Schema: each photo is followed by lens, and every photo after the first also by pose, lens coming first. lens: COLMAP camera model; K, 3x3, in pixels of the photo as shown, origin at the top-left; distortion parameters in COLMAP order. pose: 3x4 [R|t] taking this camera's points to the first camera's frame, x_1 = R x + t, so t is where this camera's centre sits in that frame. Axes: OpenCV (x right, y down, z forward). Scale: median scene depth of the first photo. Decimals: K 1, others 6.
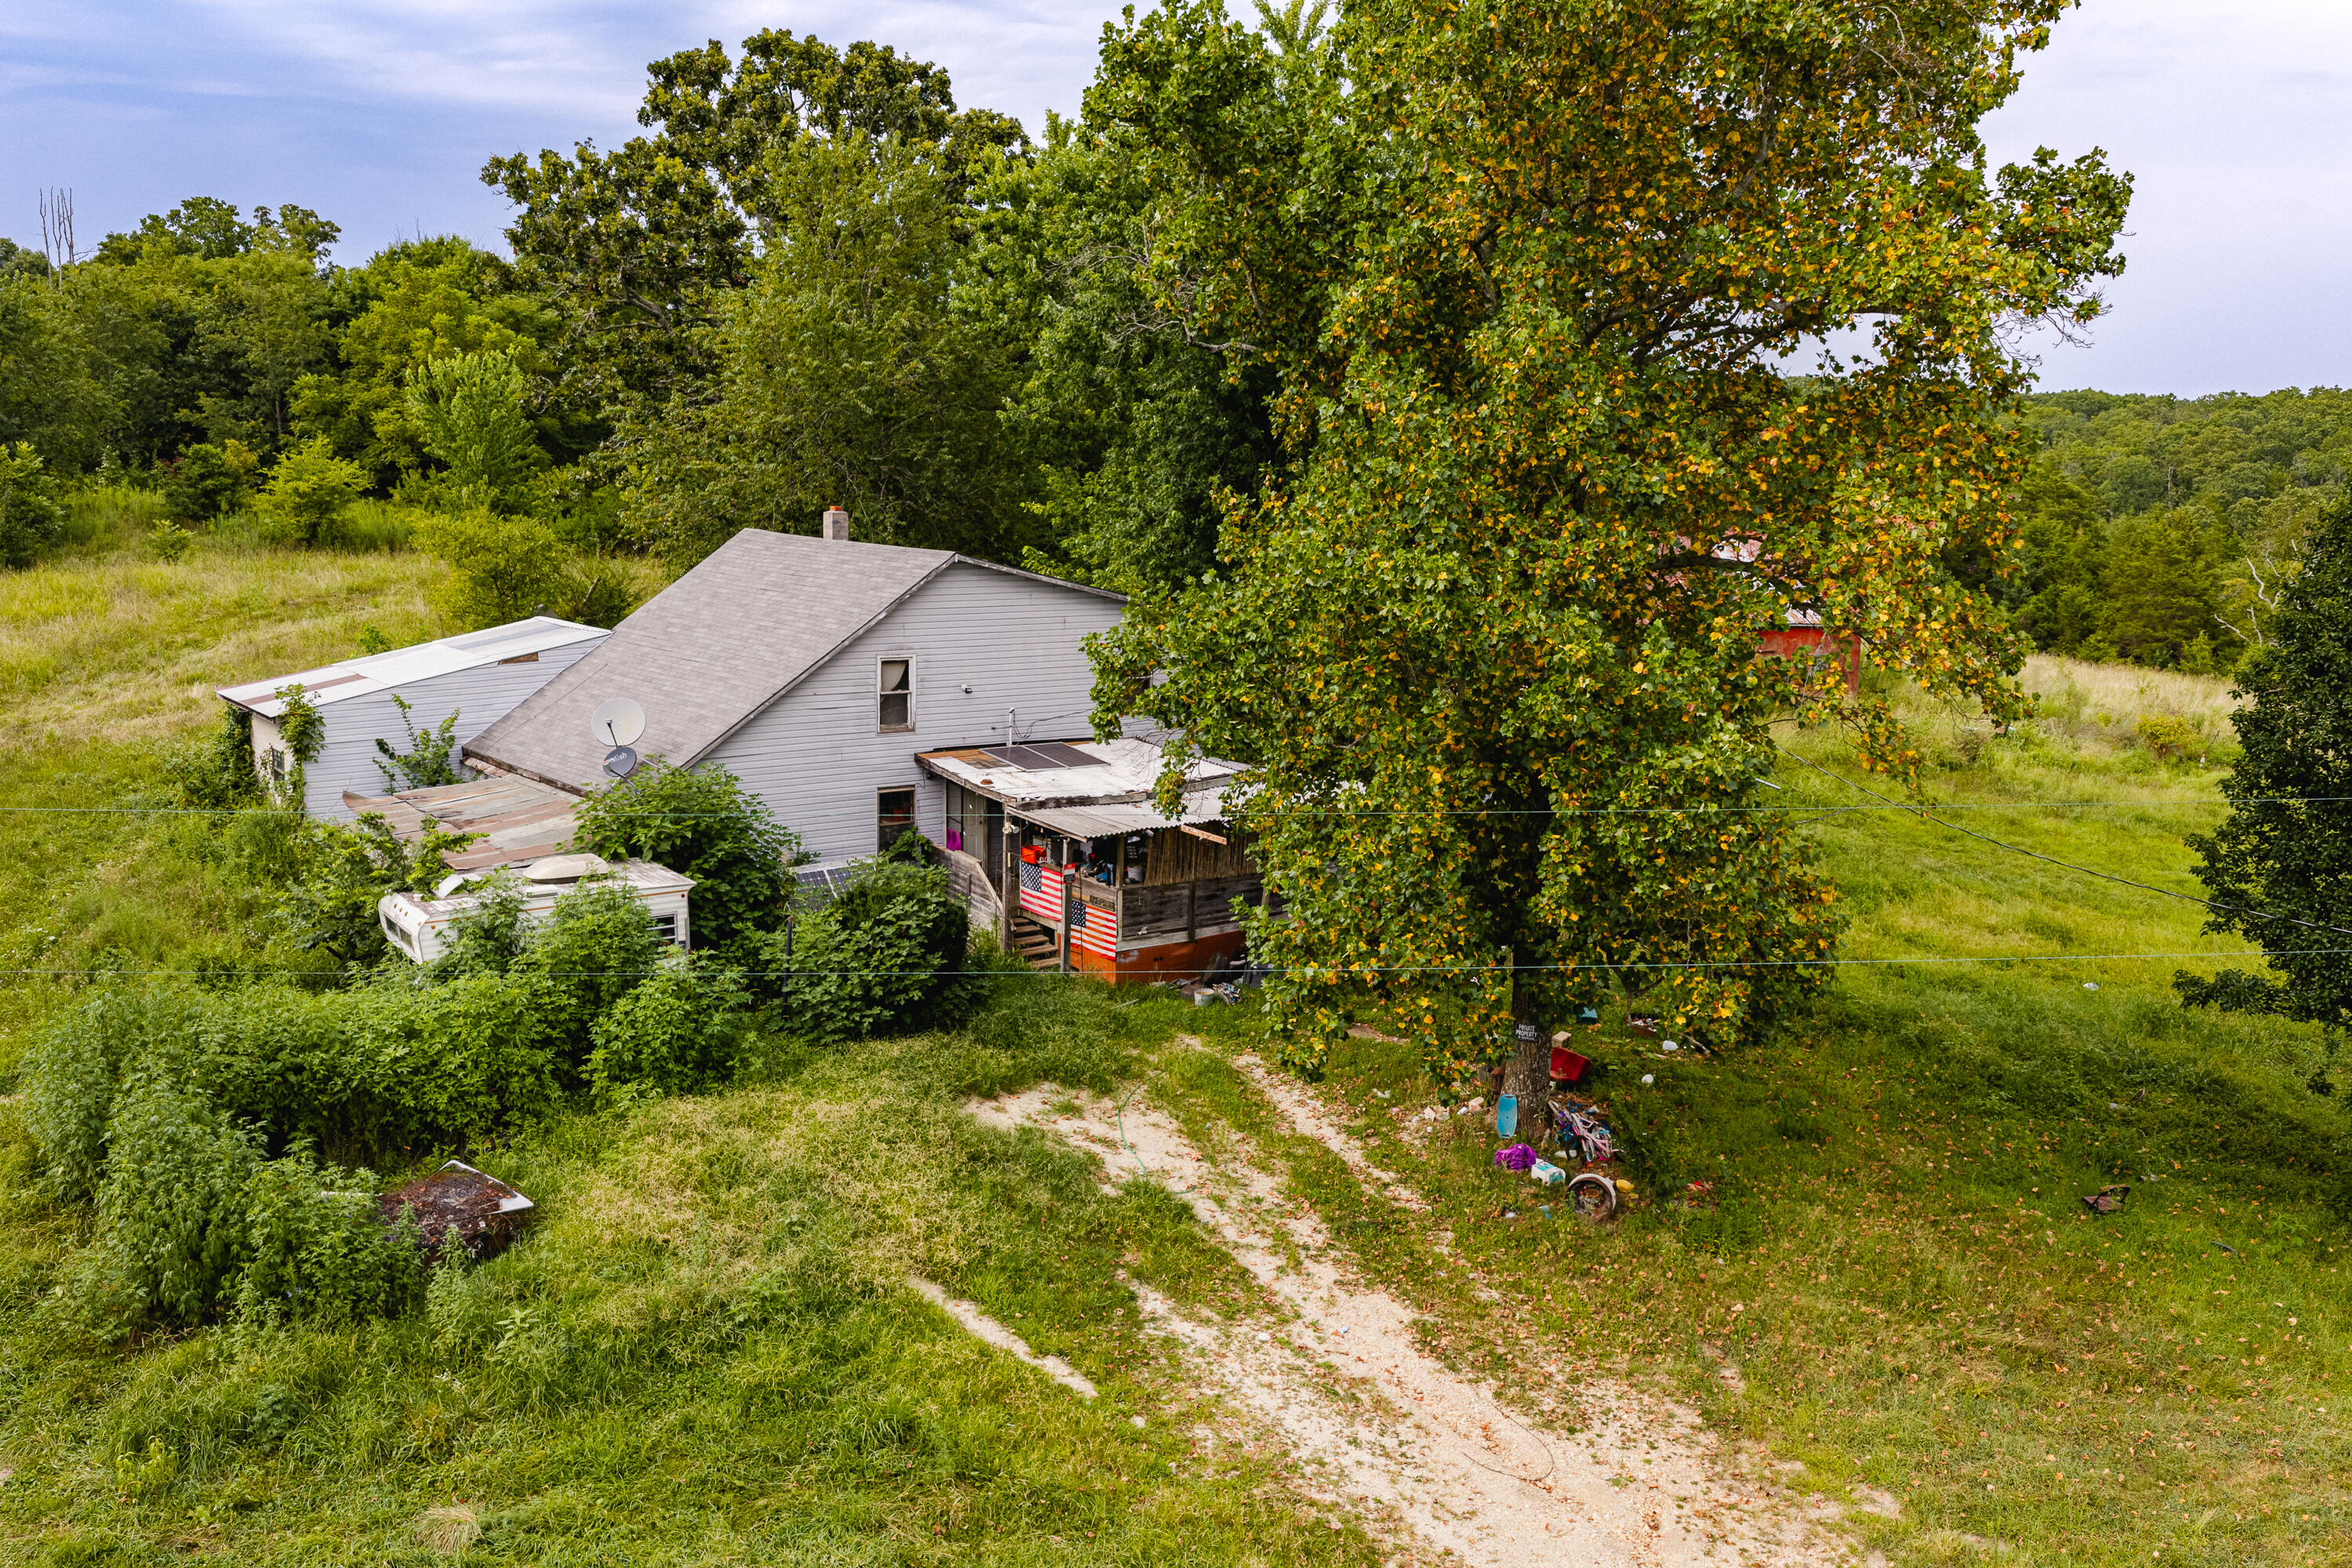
lens RADIAL K [[1933.3, 0, 1175.2], [0, 1933.3, 781.8], [0, 0, 1]] dist [0.032858, -0.018779]
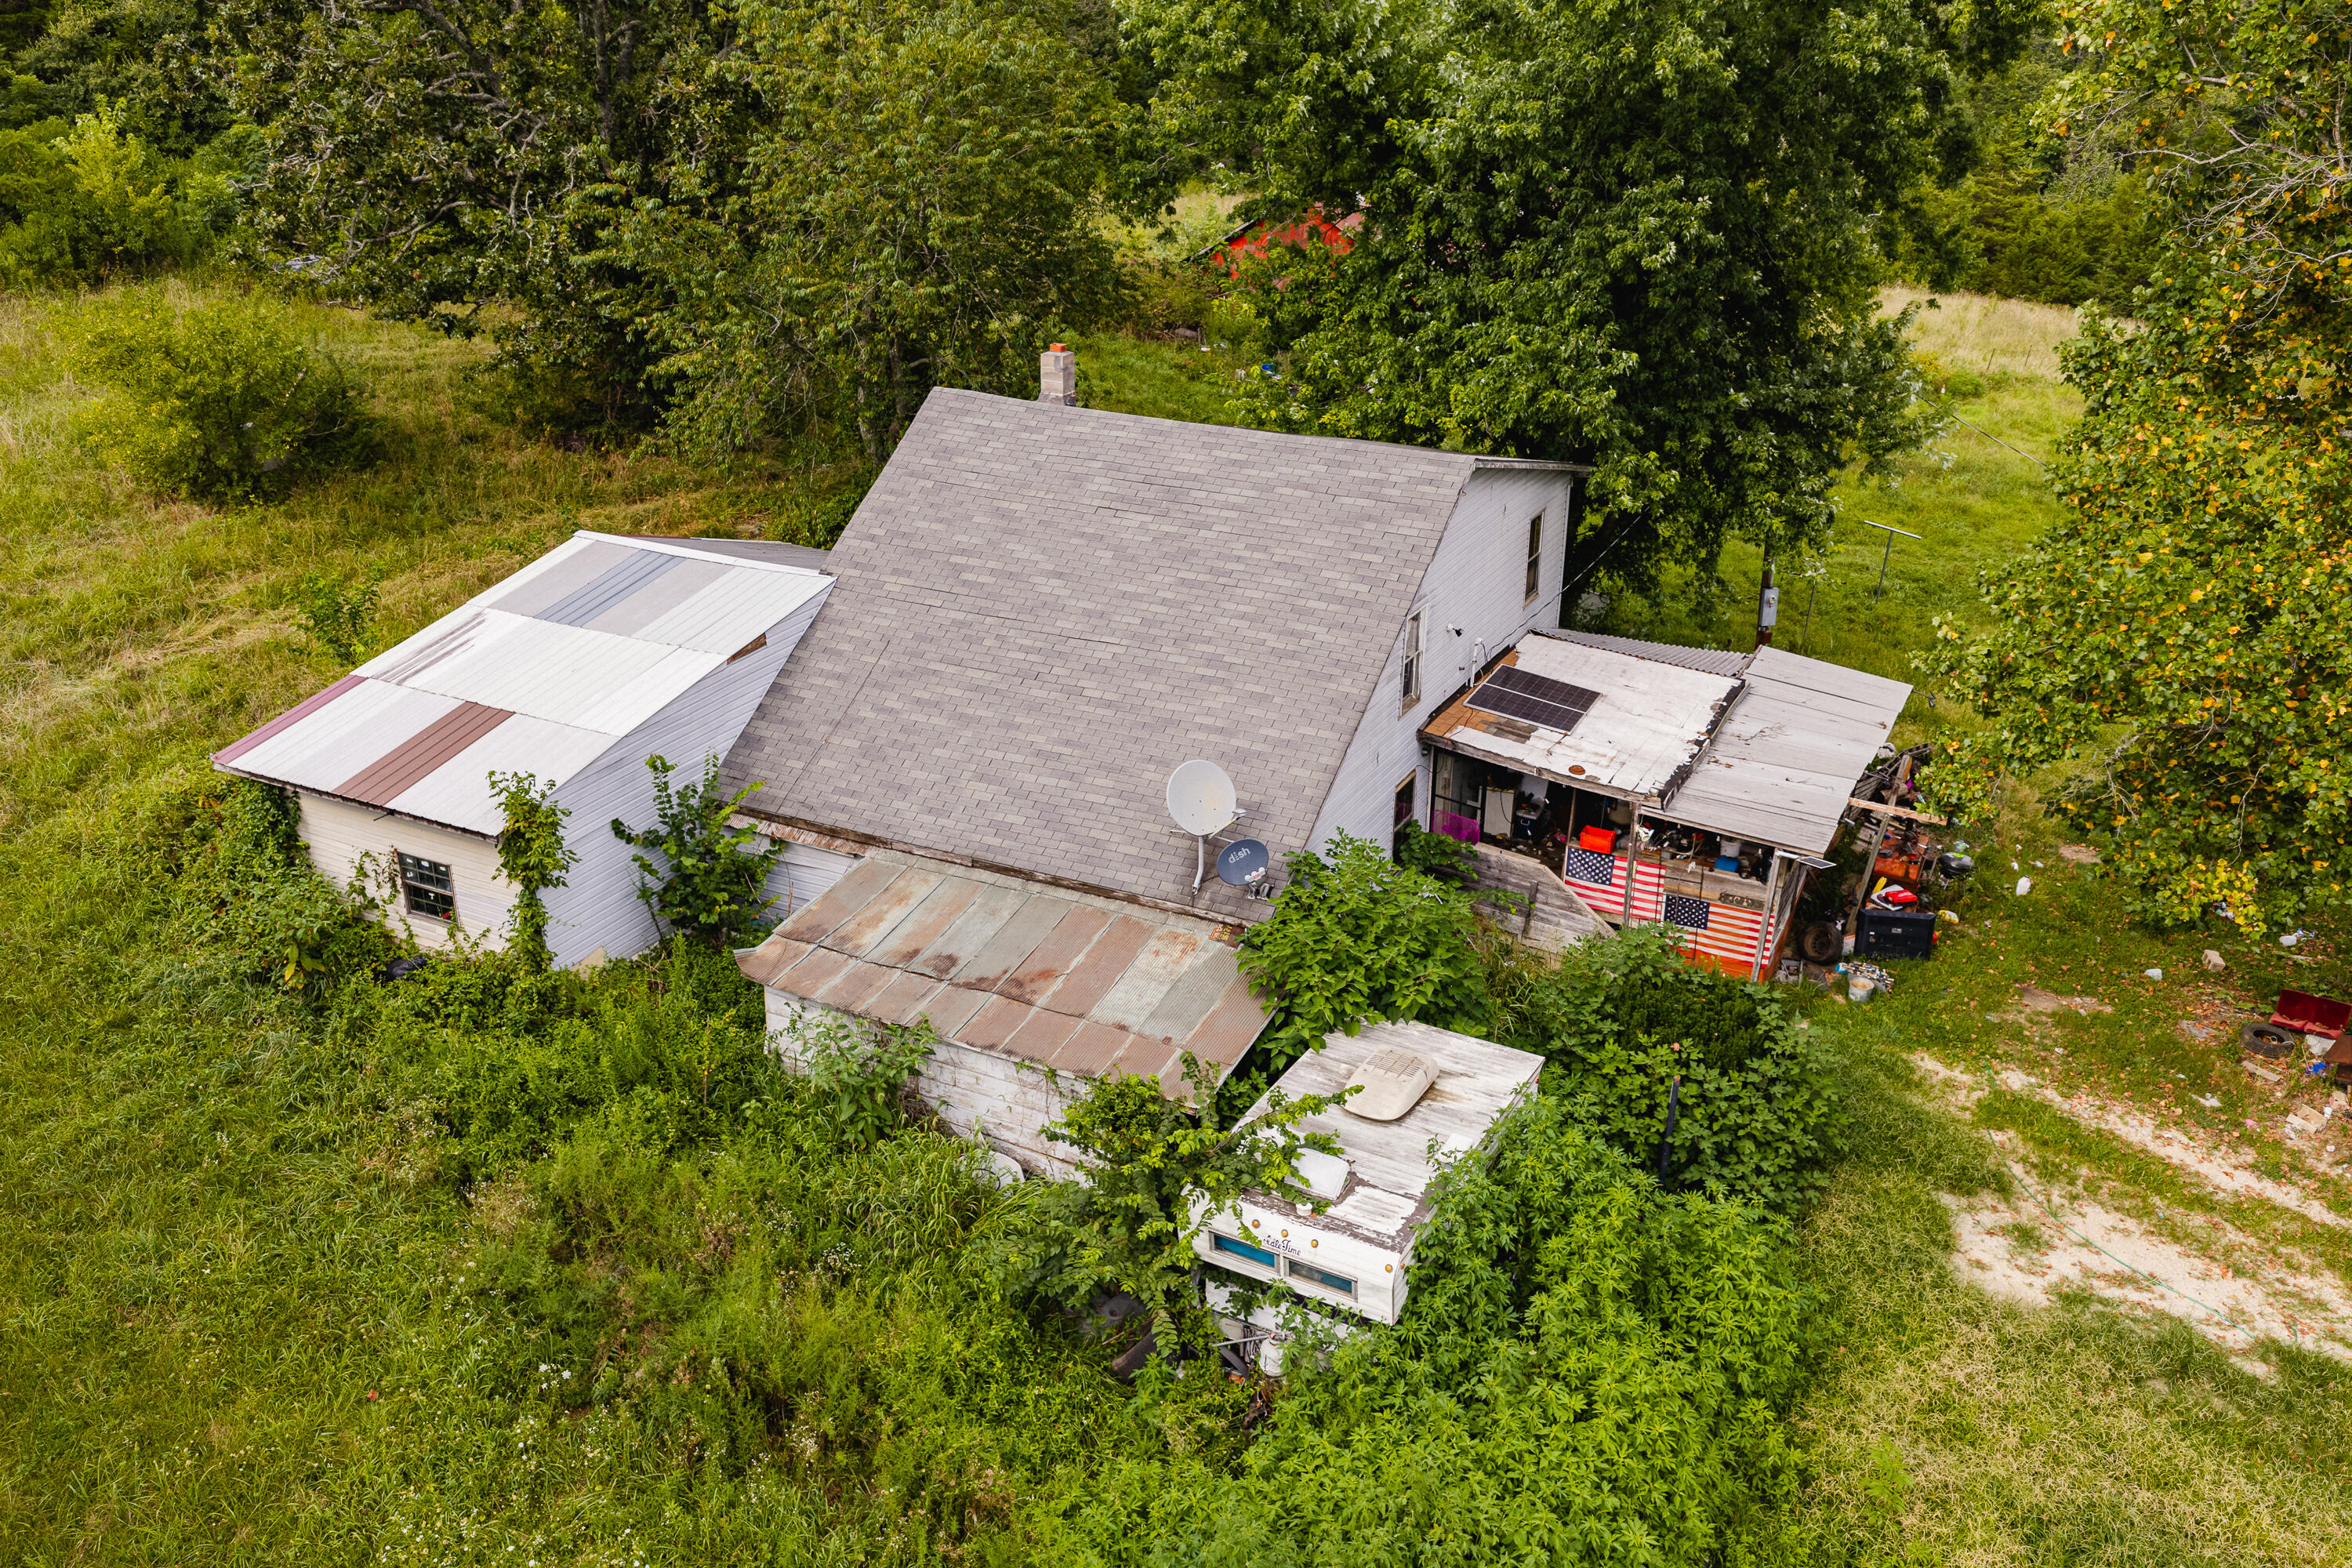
lens RADIAL K [[1933.3, 0, 1172.5], [0, 1933.3, 780.0], [0, 0, 1]] dist [0.032858, -0.018779]
pose [[0.900386, -0.178552, 0.396768, -0.558091], [0.076359, 0.962609, 0.259908, -0.212077], [-0.428340, -0.203721, 0.880354, 0.399006]]
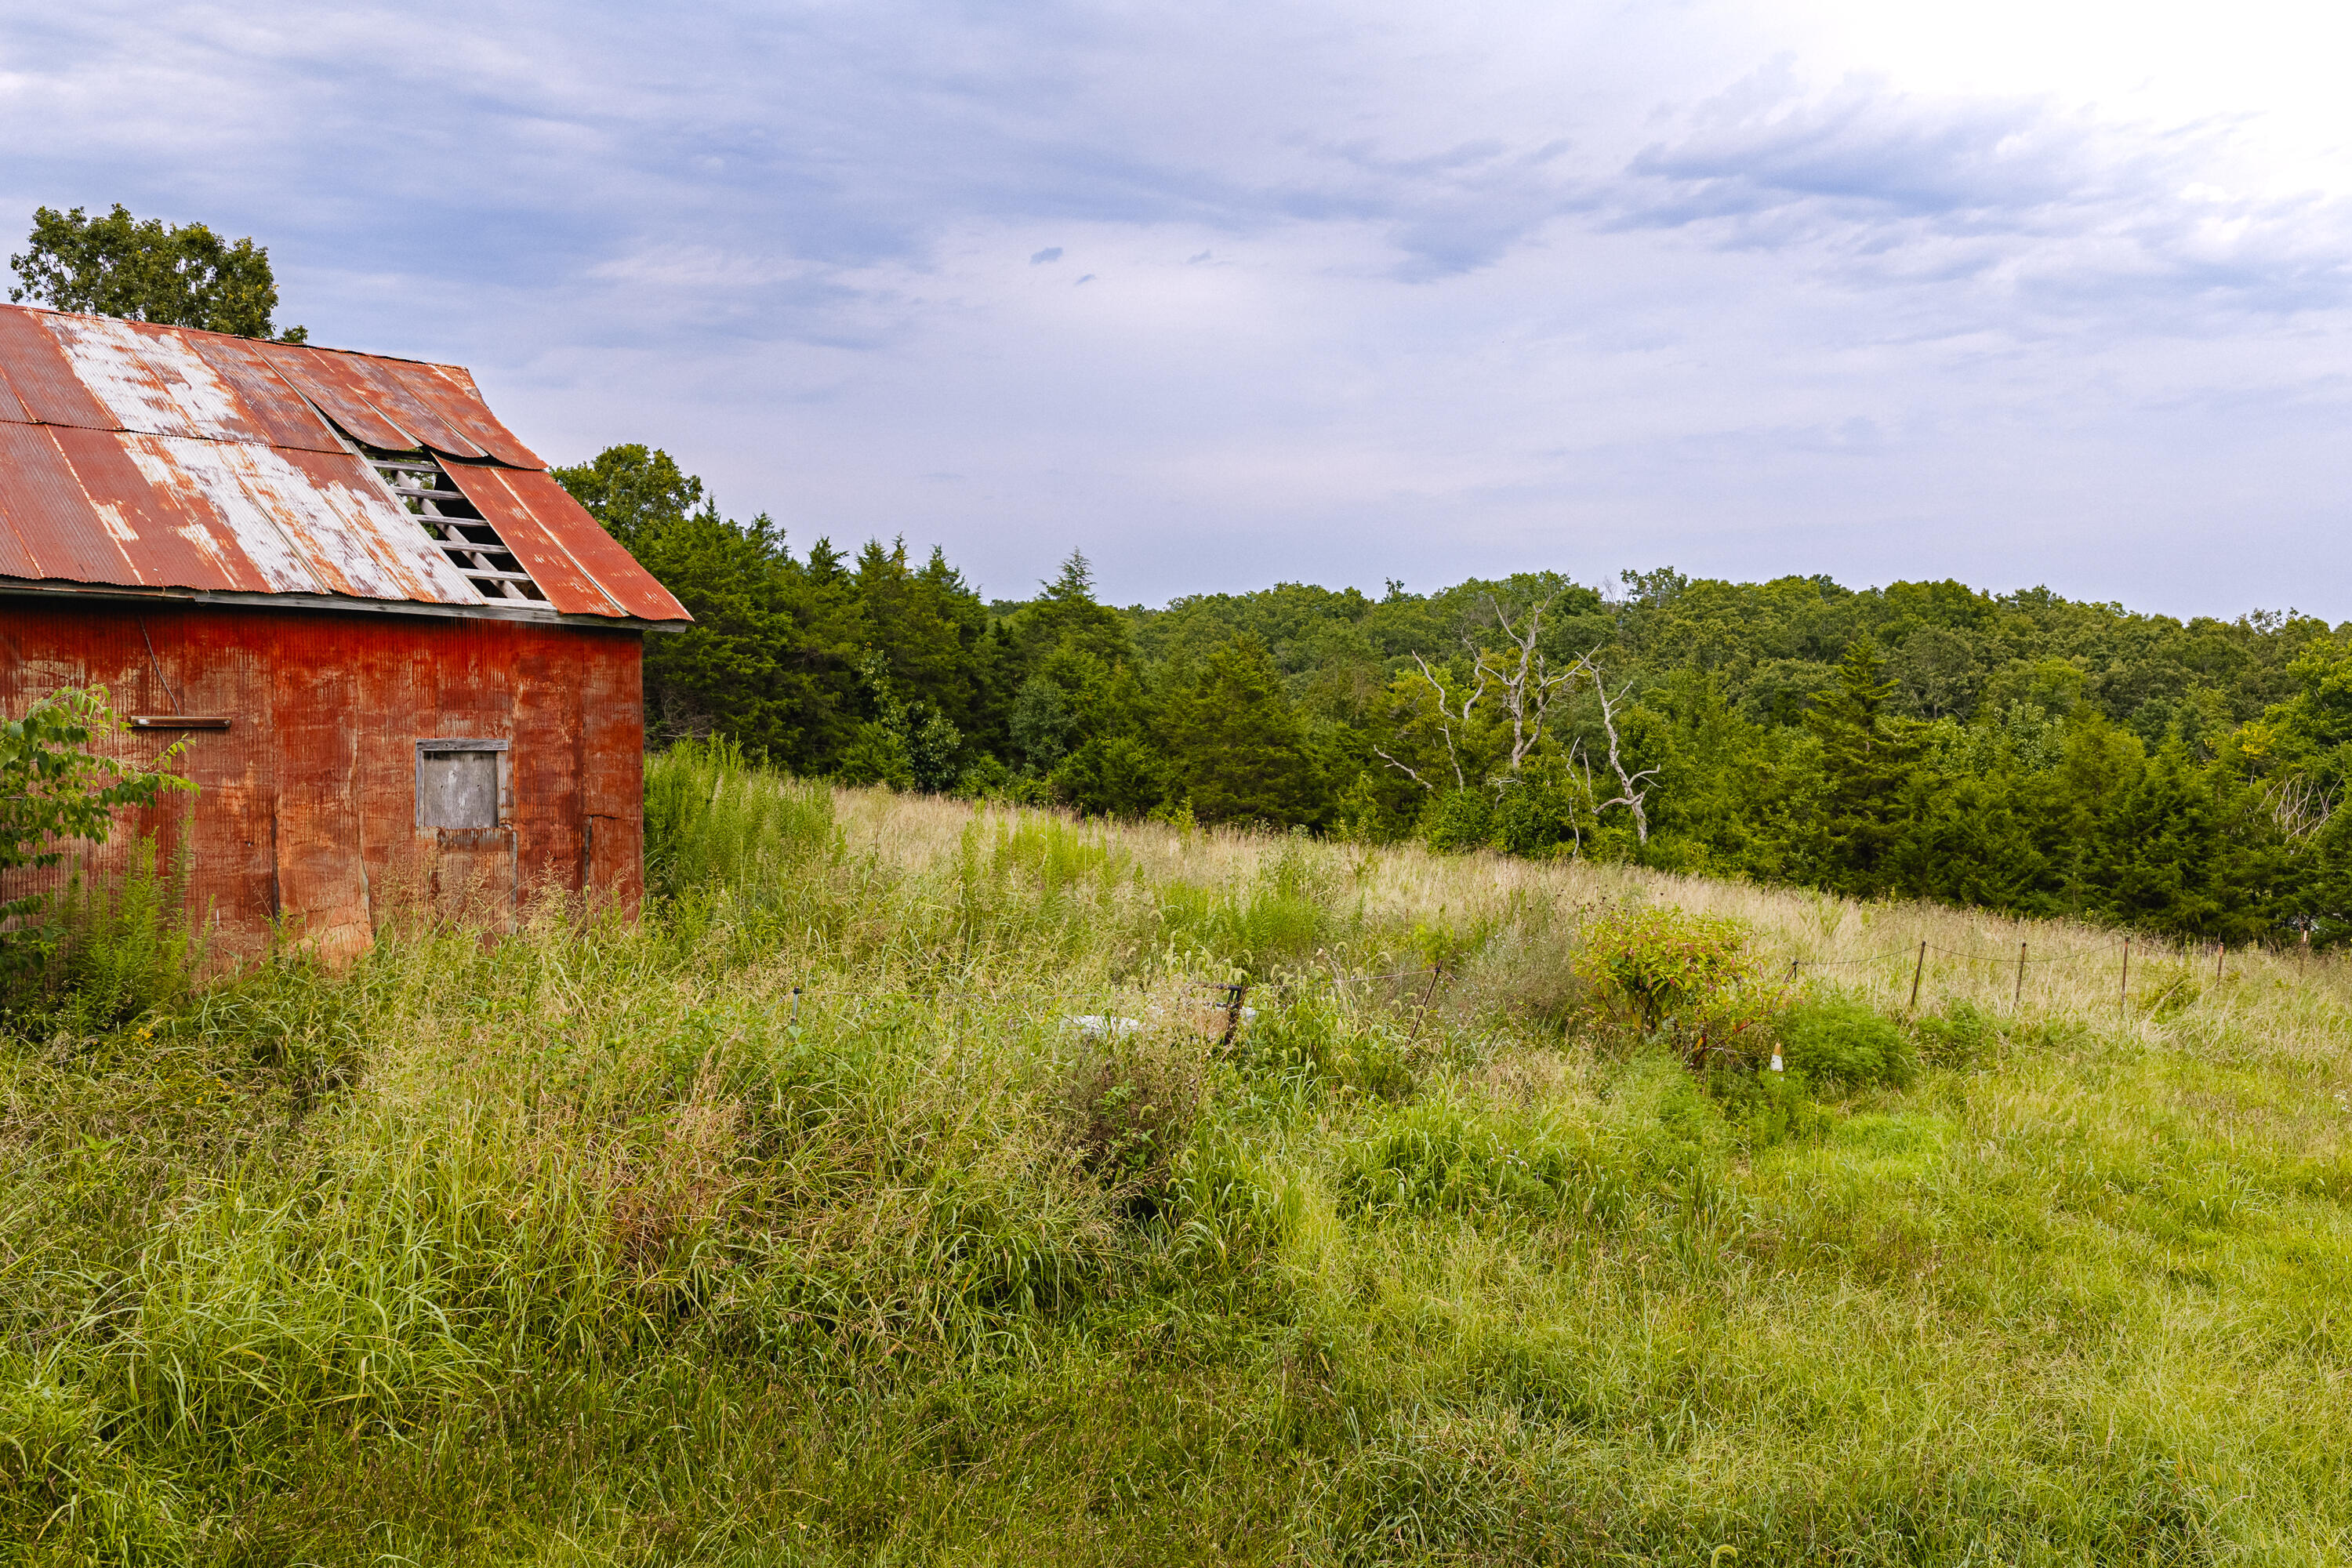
lens RADIAL K [[1933.3, 0, 1179.3], [0, 1933.3, 778.8], [0, 0, 1]] dist [0.032858, -0.018779]
pose [[0.879070, -0.016856, 0.476394, 0.569403], [0.074471, 0.991960, -0.102320, -0.058426], [-0.470839, 0.125425, 0.873258, 1.450905]]
